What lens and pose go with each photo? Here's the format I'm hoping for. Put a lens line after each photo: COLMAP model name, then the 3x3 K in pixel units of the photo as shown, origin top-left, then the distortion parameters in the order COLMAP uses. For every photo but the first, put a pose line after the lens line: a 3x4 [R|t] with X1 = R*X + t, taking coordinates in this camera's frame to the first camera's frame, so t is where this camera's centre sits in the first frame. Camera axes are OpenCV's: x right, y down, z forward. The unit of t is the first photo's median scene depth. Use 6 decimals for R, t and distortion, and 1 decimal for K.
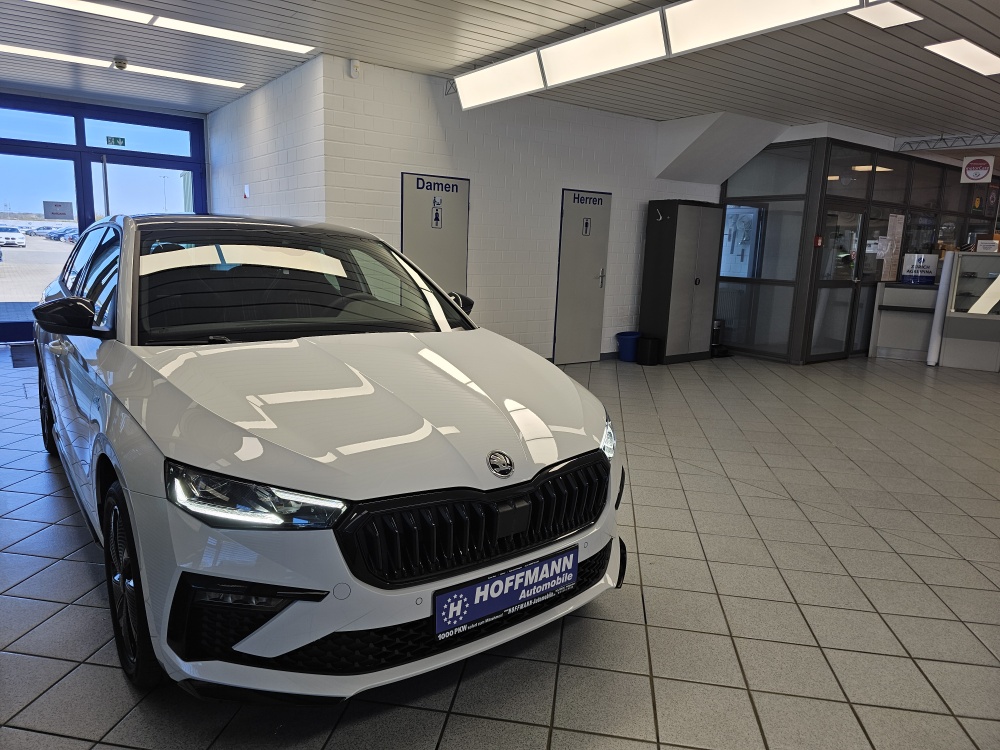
lens RADIAL K [[663.2, 0, 493.7], [0, 663.2, 362.7], [0, 0, 1]] dist [0.070884, -0.073819]
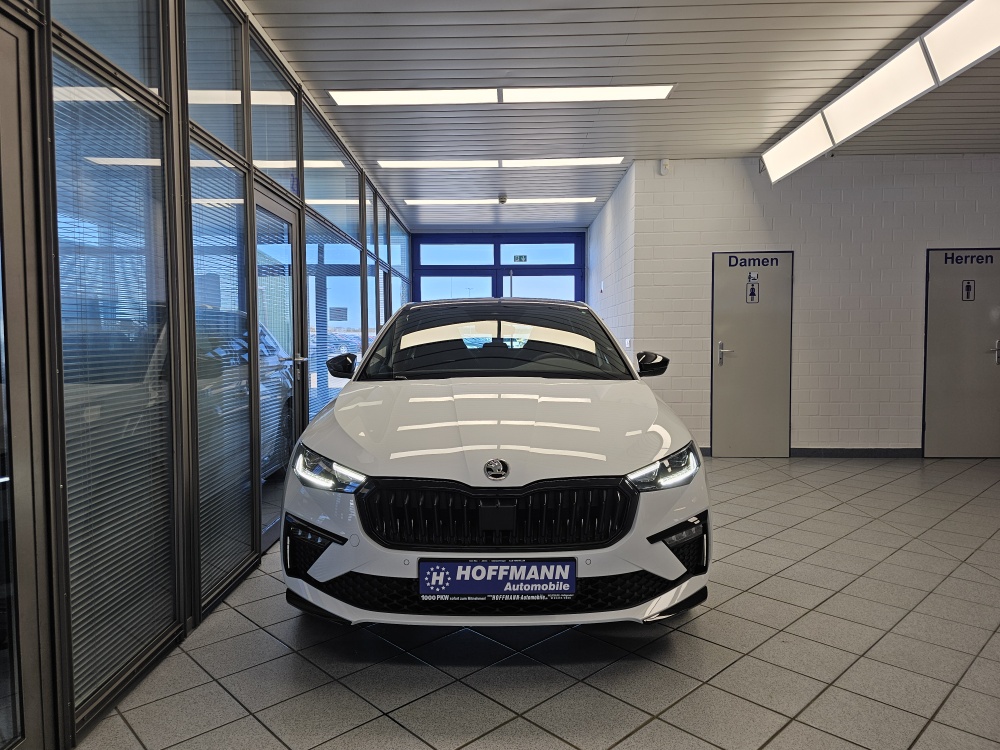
lens RADIAL K [[663.2, 0, 493.7], [0, 663.2, 362.7], [0, 0, 1]] dist [0.070884, -0.073819]
pose [[0.796501, -0.017372, -0.604388, 0.685393], [-0.070594, 0.990079, -0.121491, 0.102221], [0.600502, 0.139434, 0.787372, 0.029463]]
